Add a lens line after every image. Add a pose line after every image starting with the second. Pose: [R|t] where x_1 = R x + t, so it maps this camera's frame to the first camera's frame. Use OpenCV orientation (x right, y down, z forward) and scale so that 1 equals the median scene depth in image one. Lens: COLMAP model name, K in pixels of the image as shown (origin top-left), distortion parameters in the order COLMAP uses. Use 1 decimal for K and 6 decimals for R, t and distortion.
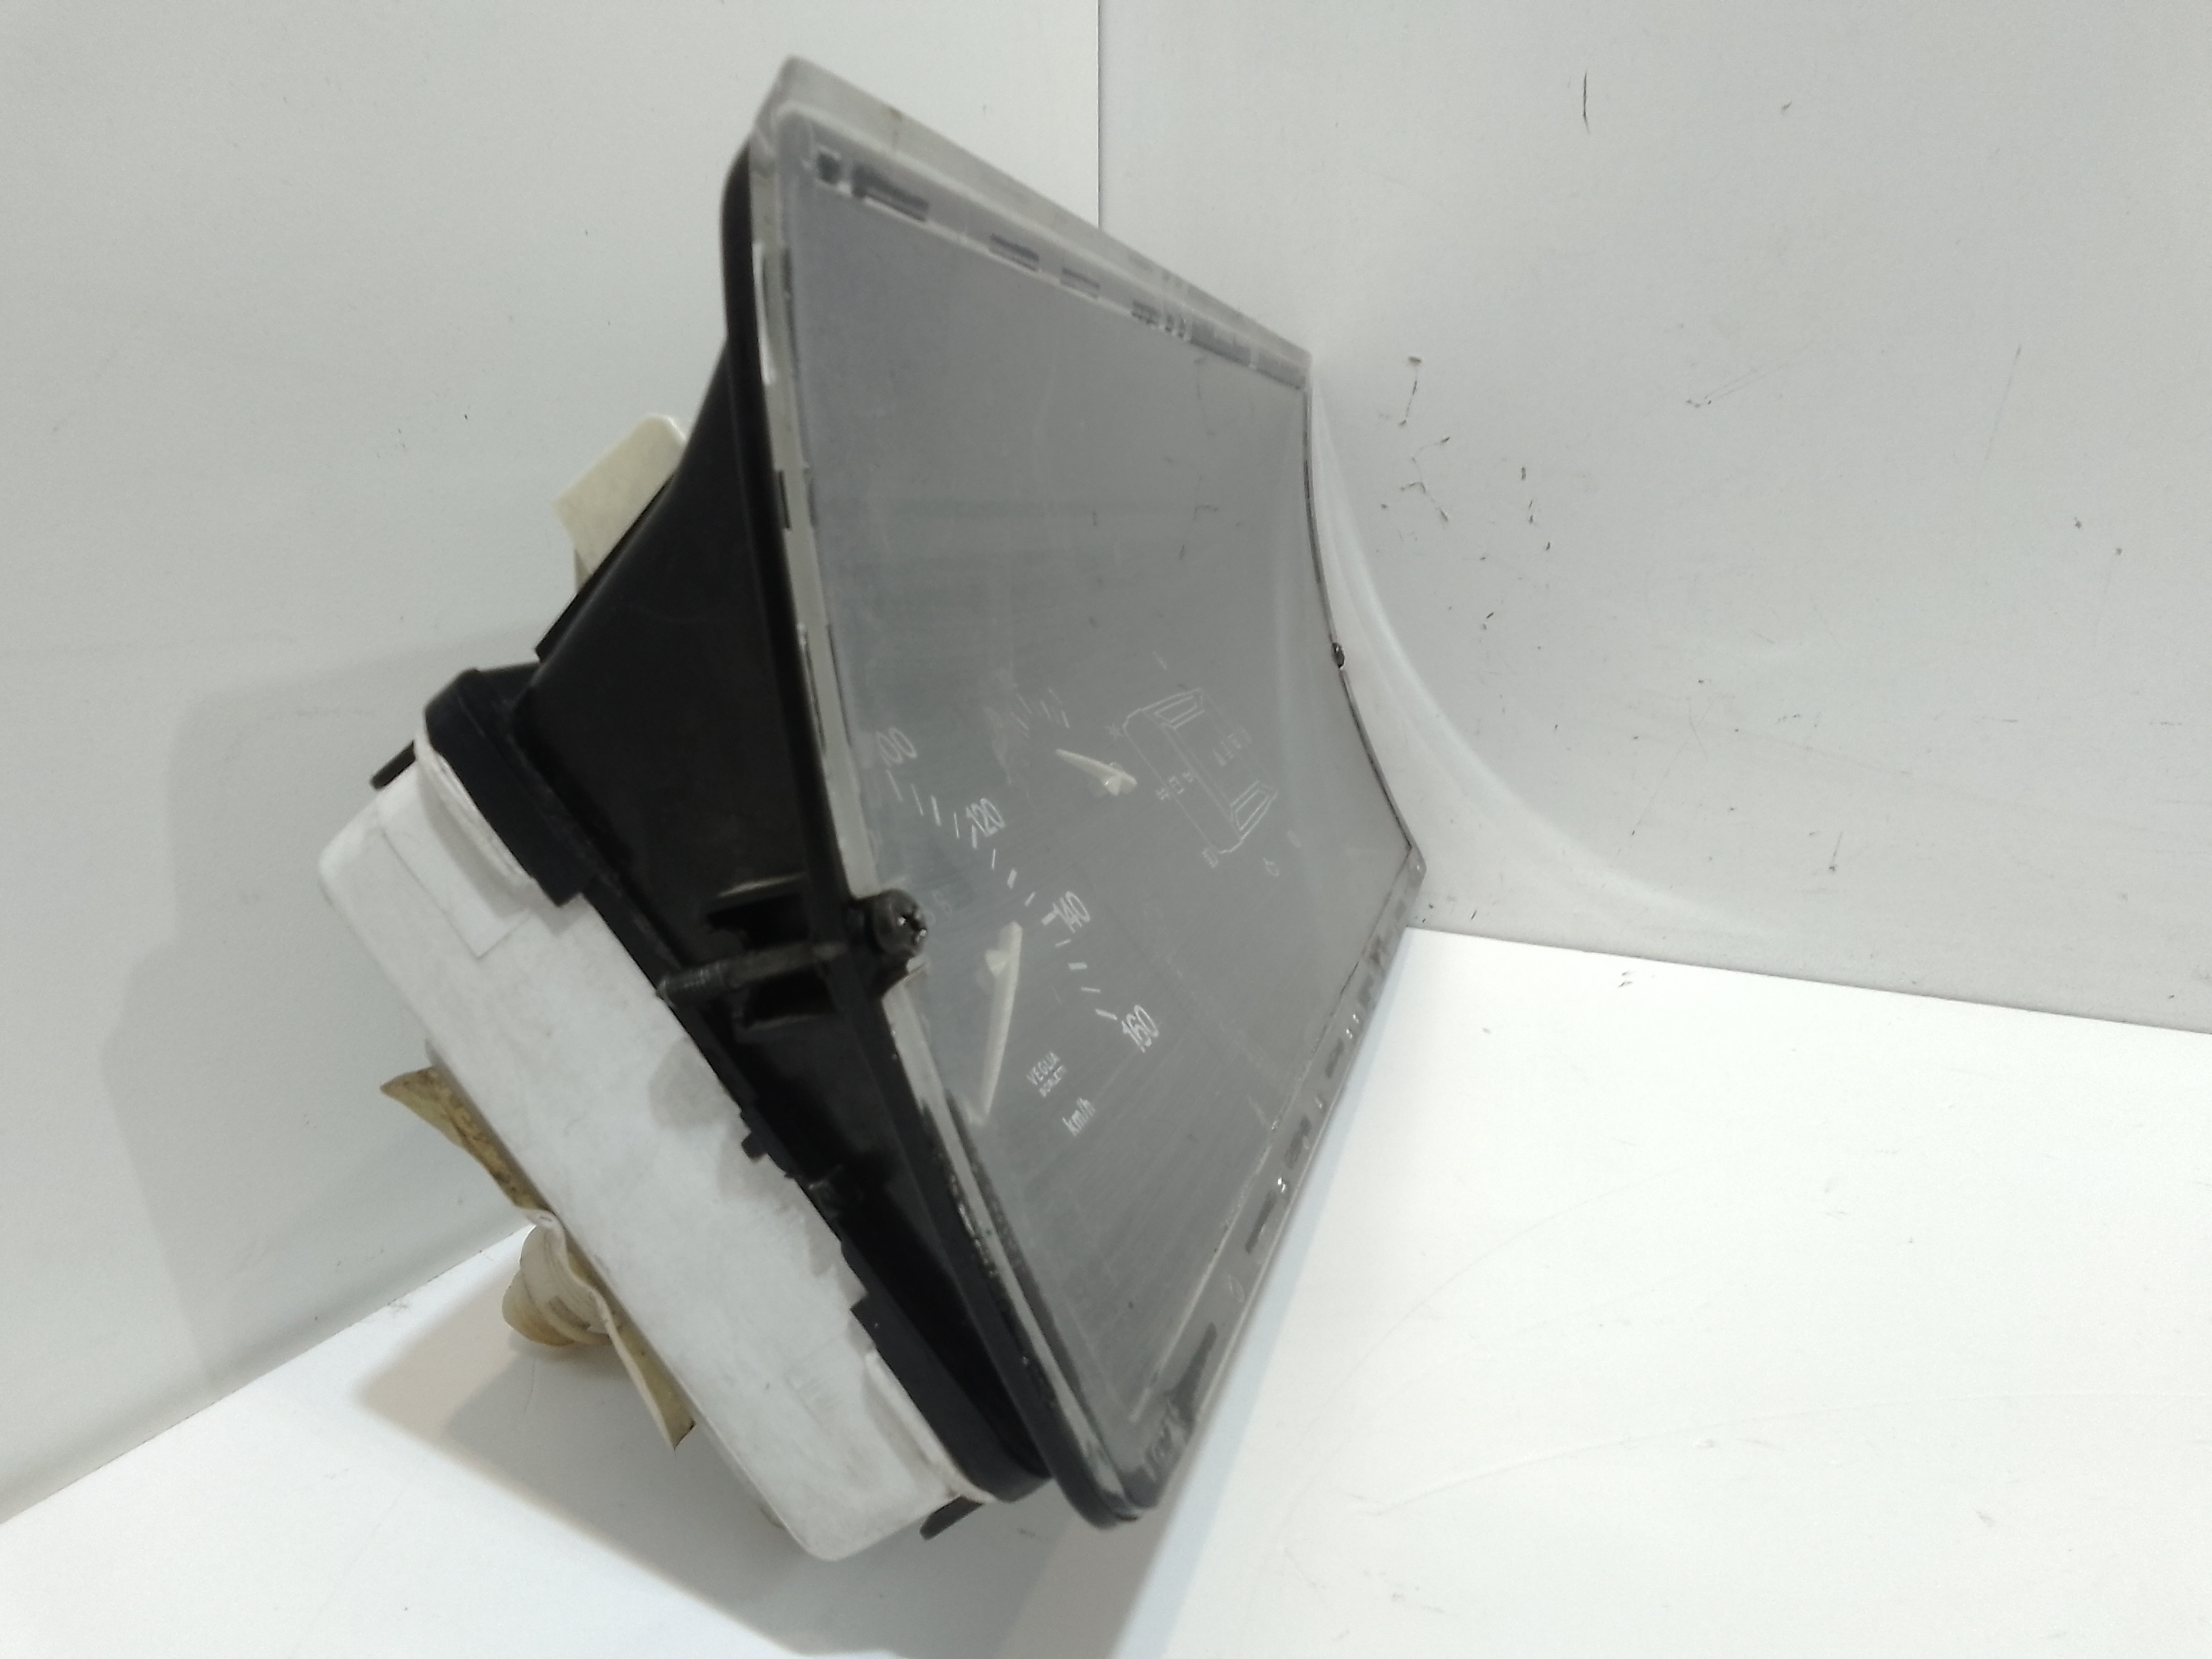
lens RADIAL K [[1699.3, 0, 1095.9], [0, 1699.3, 827.1], [0, 0, 1]] dist [0.036616, -0.076374]
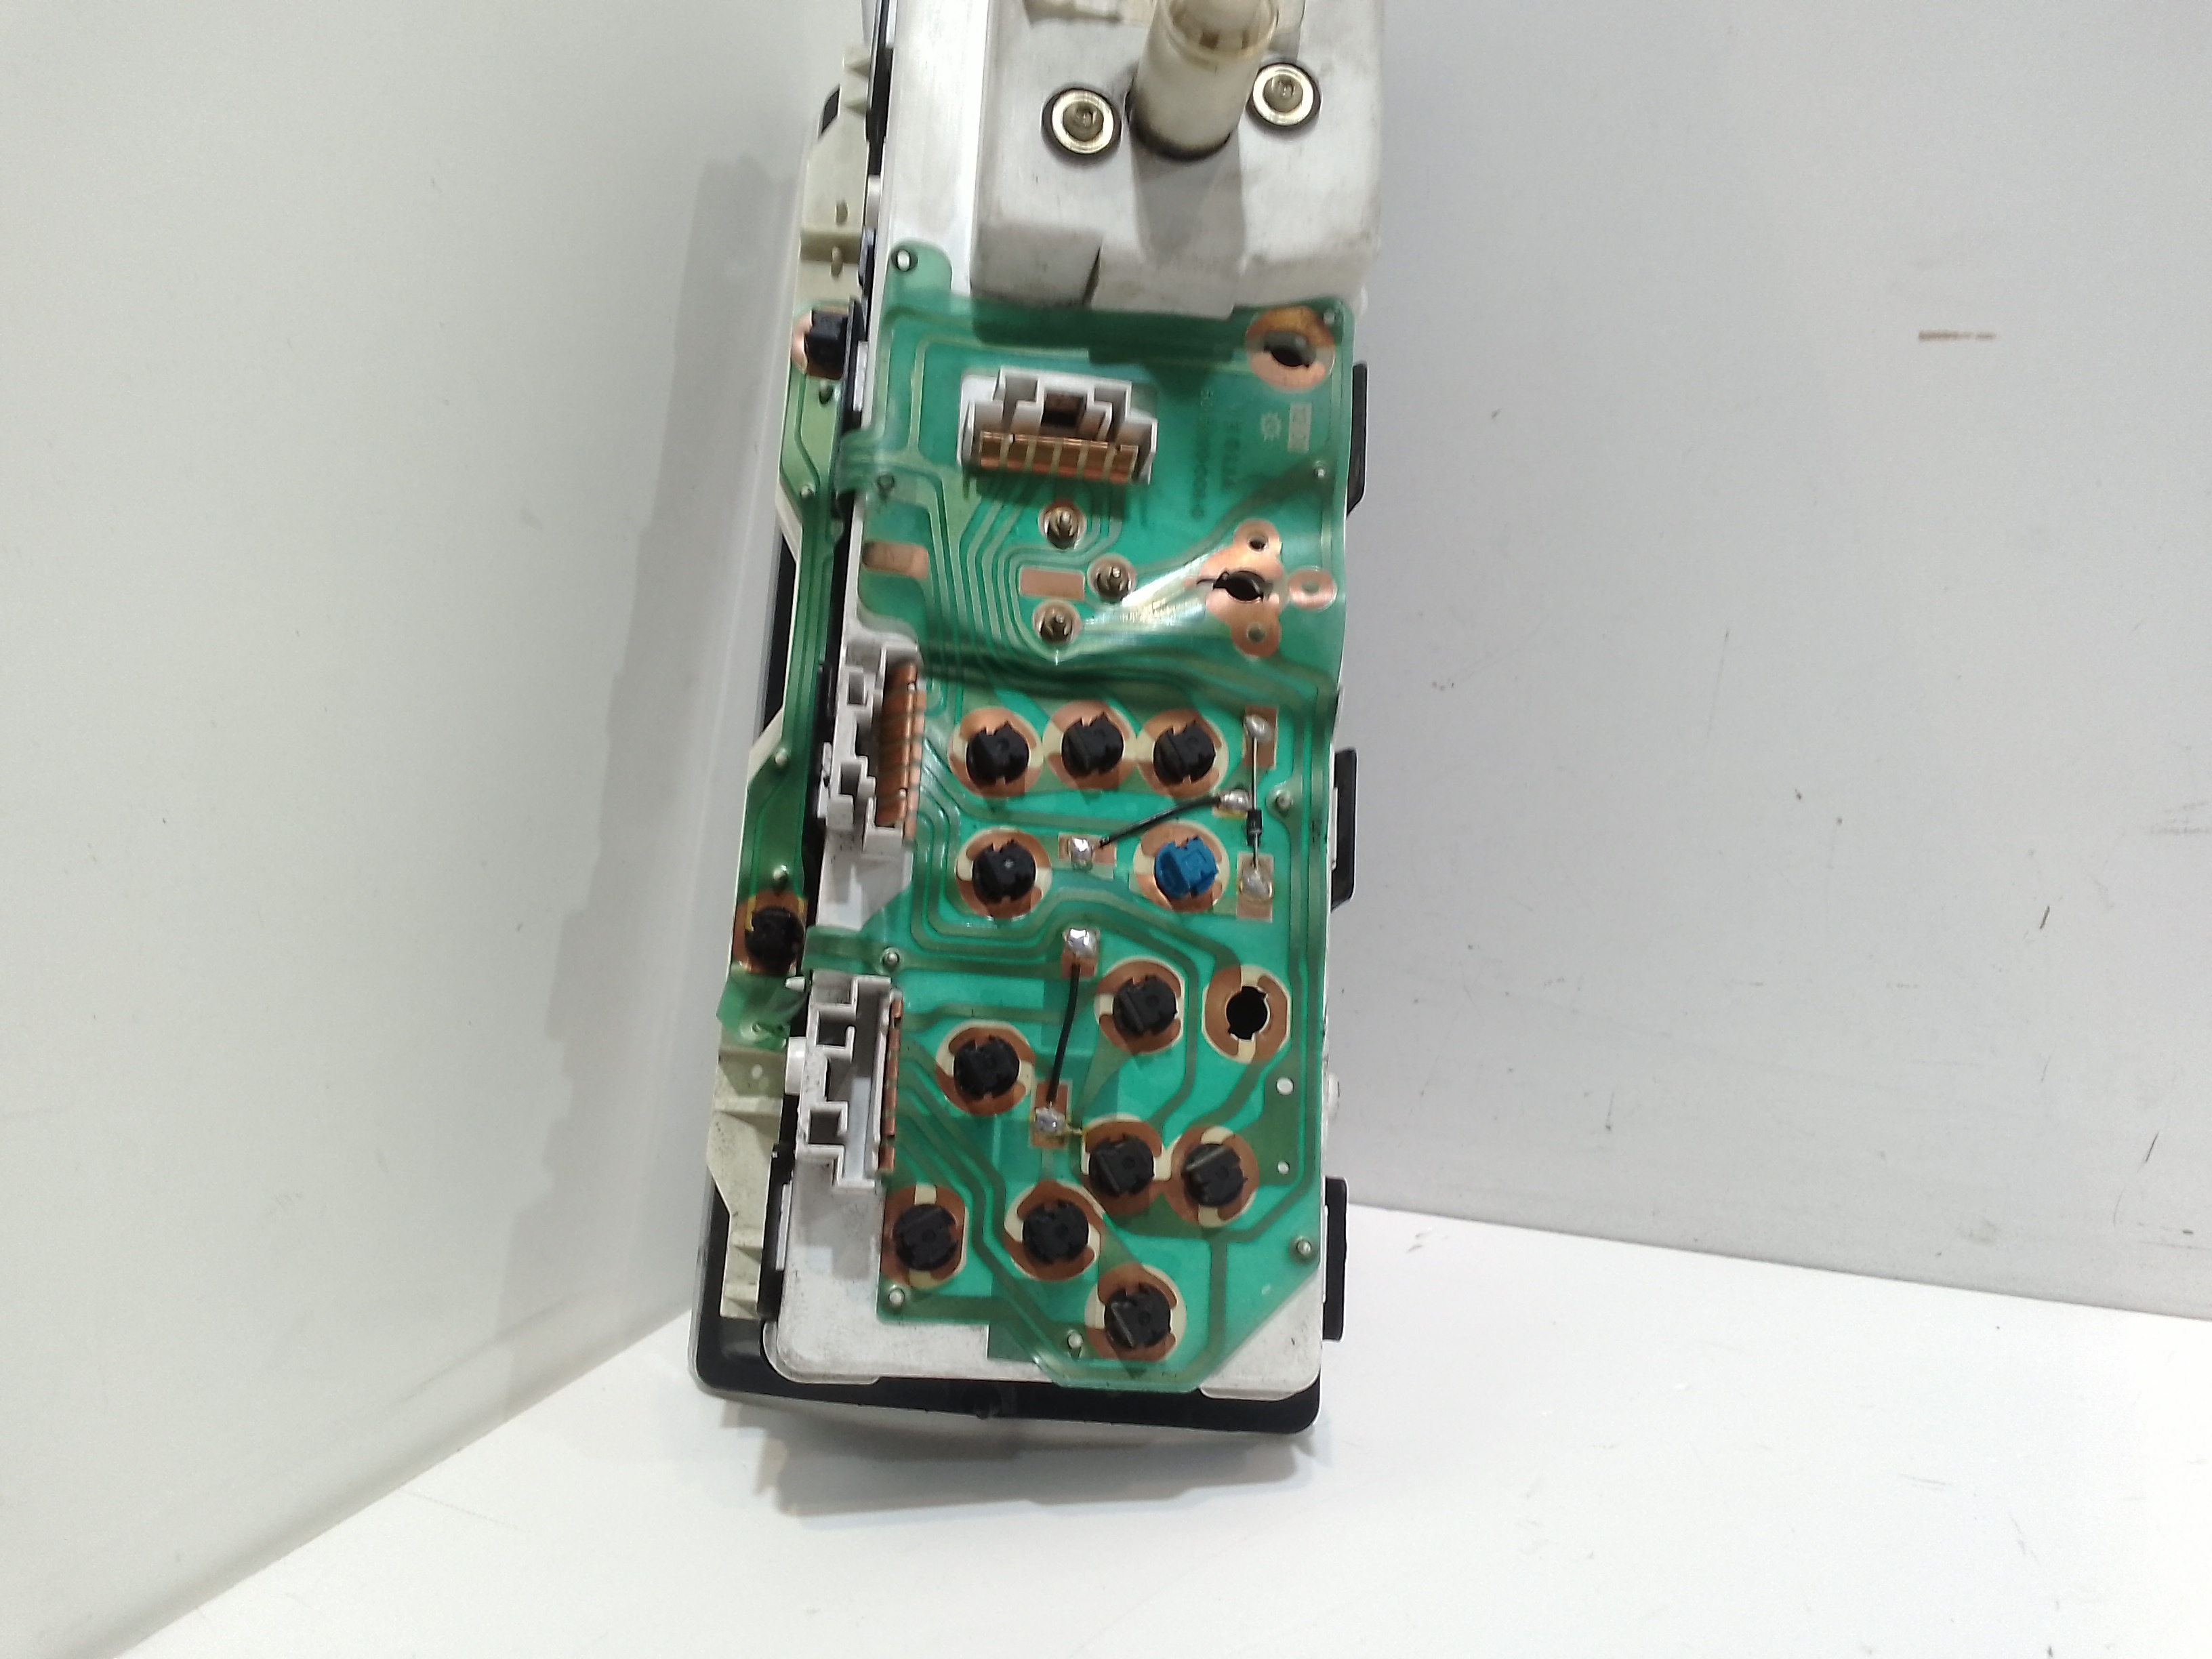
lens RADIAL K [[1699.3, 0, 1100.4], [0, 1699.3, 833.5], [0, 0, 1]] dist [0.036616, -0.076374]
pose [[0.998691, -0.042594, -0.028318, 0.169578], [0.040157, 0.995850, -0.081665, -0.081623], [0.031679, 0.080421, 0.996257, -0.037048]]
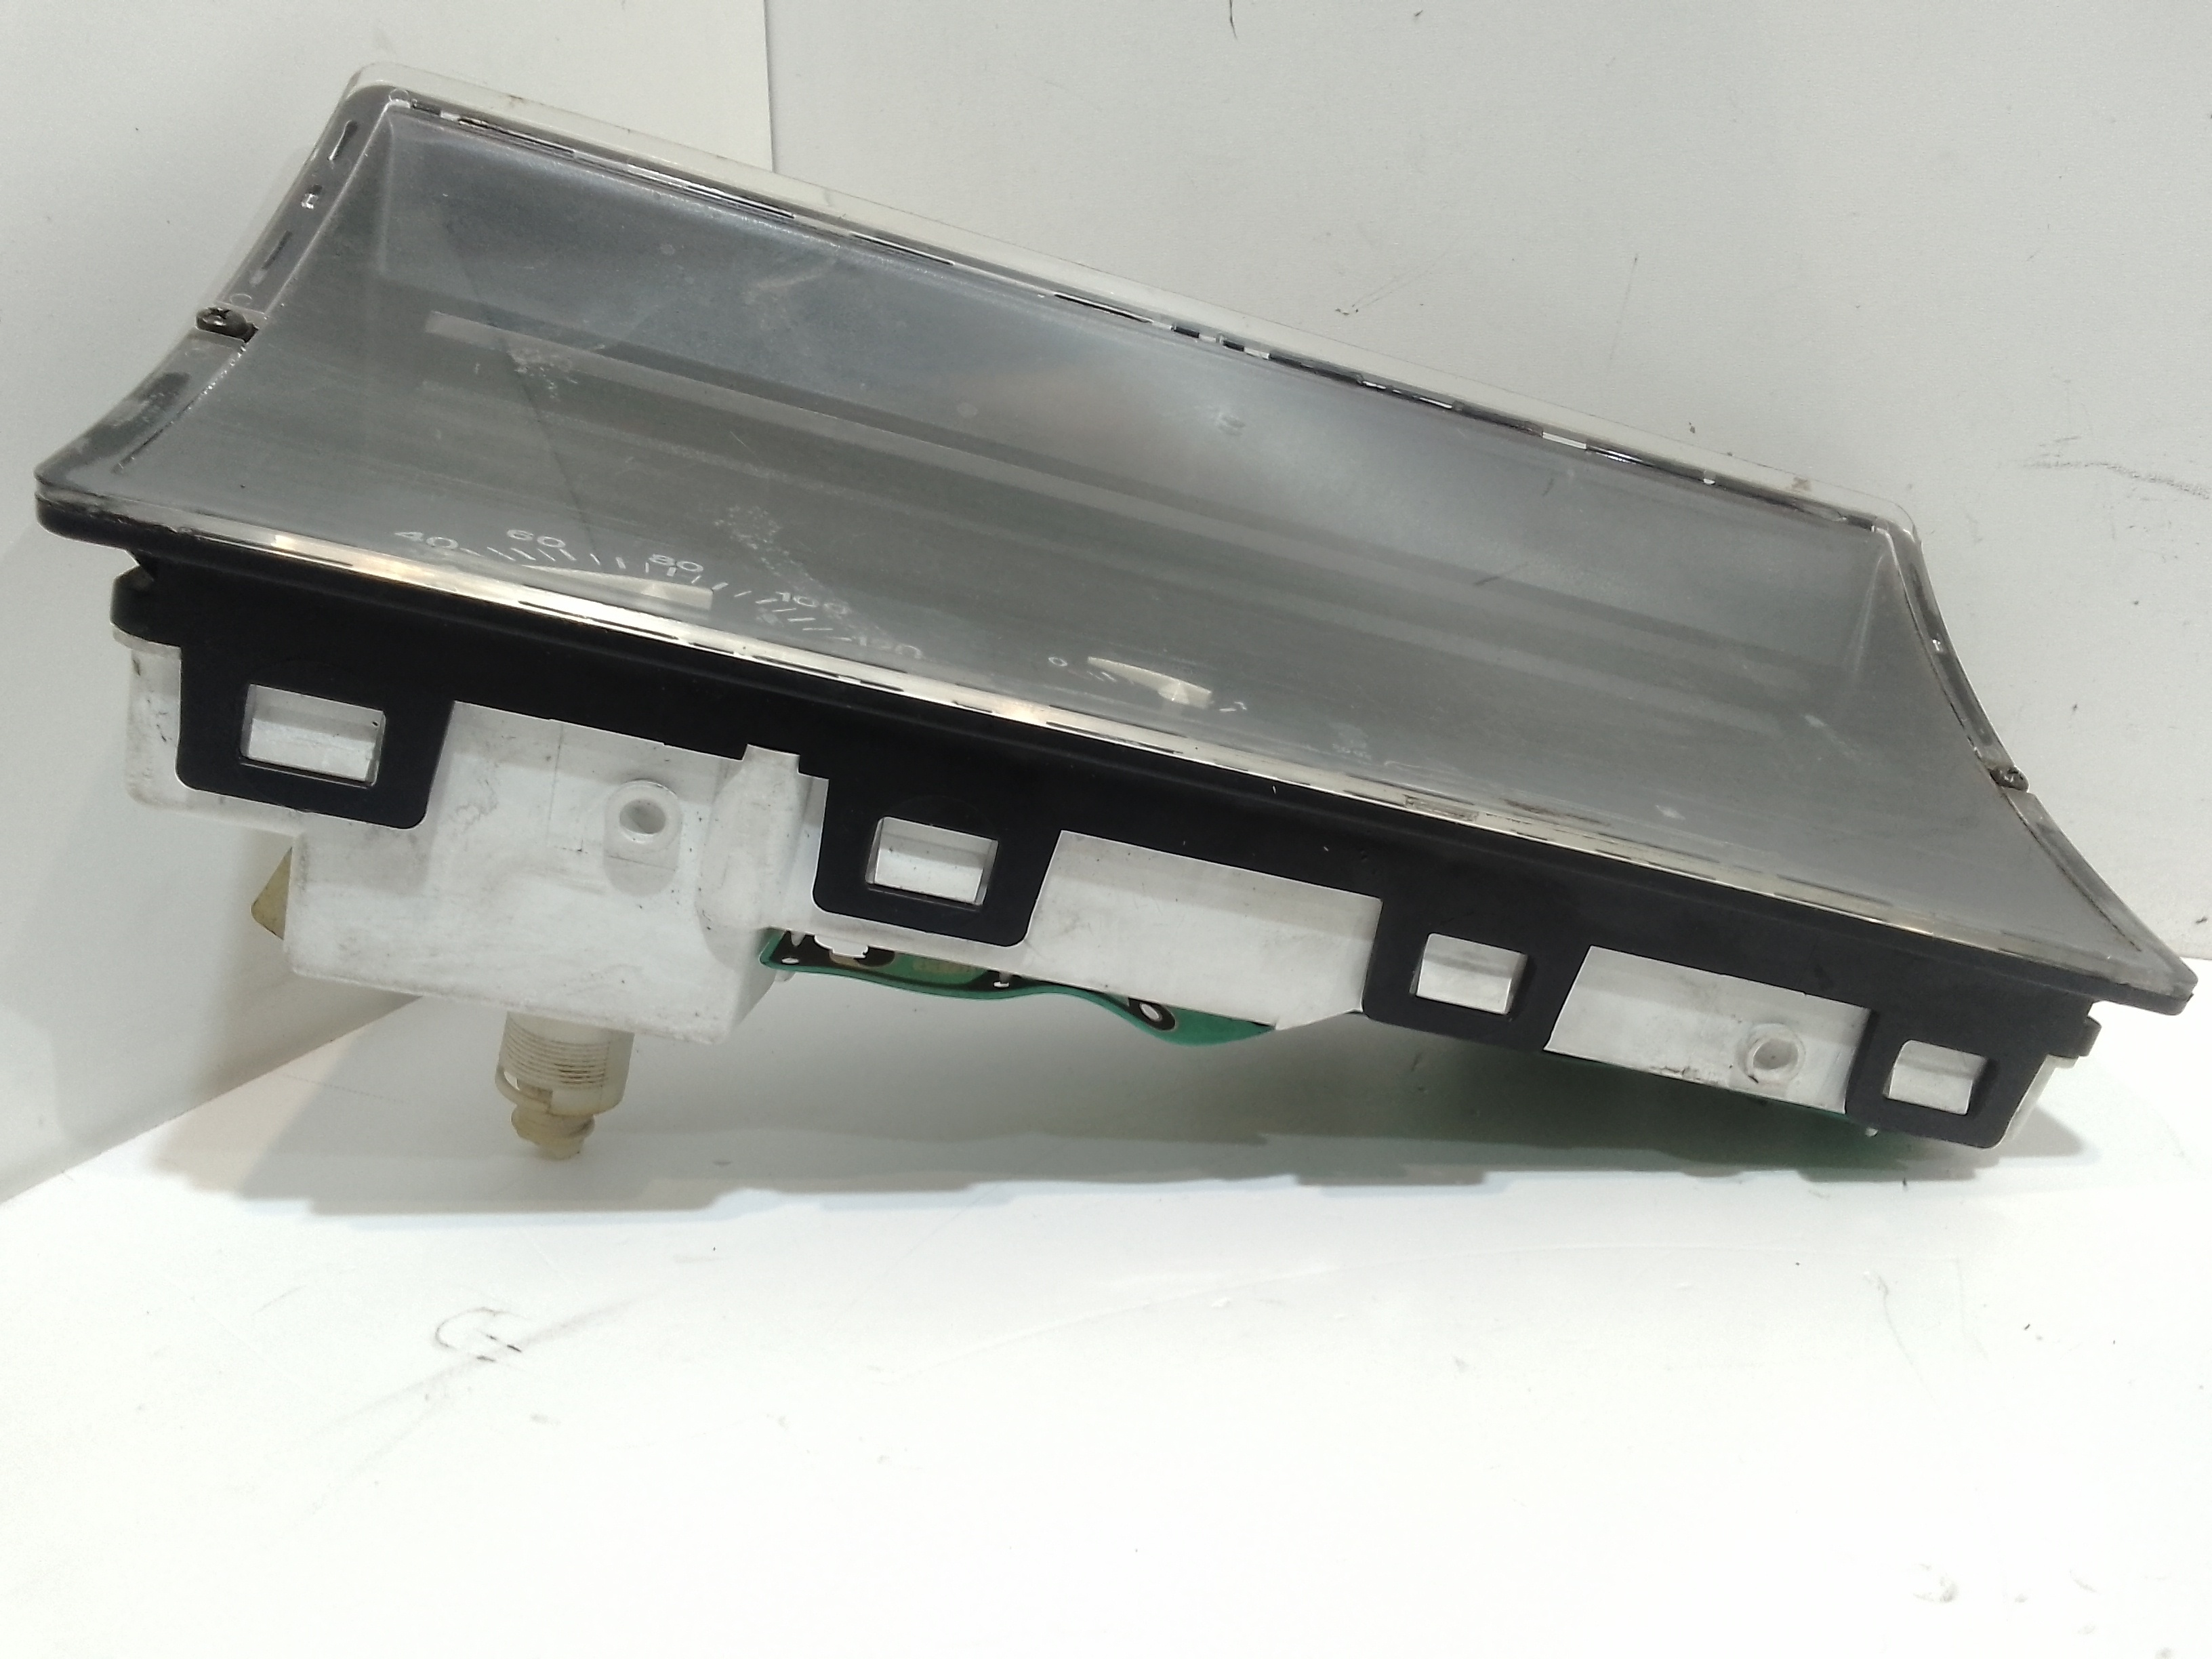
lens RADIAL K [[1699.3, 0, 1100.6], [0, 1699.3, 828.1], [0, 0, 1]] dist [0.036616, -0.076374]
pose [[0.996567, -0.021480, 0.079955, 0.118268], [0.017497, 0.998586, 0.050189, 0.006459], [-0.080920, -0.048617, 0.995534, -0.018903]]
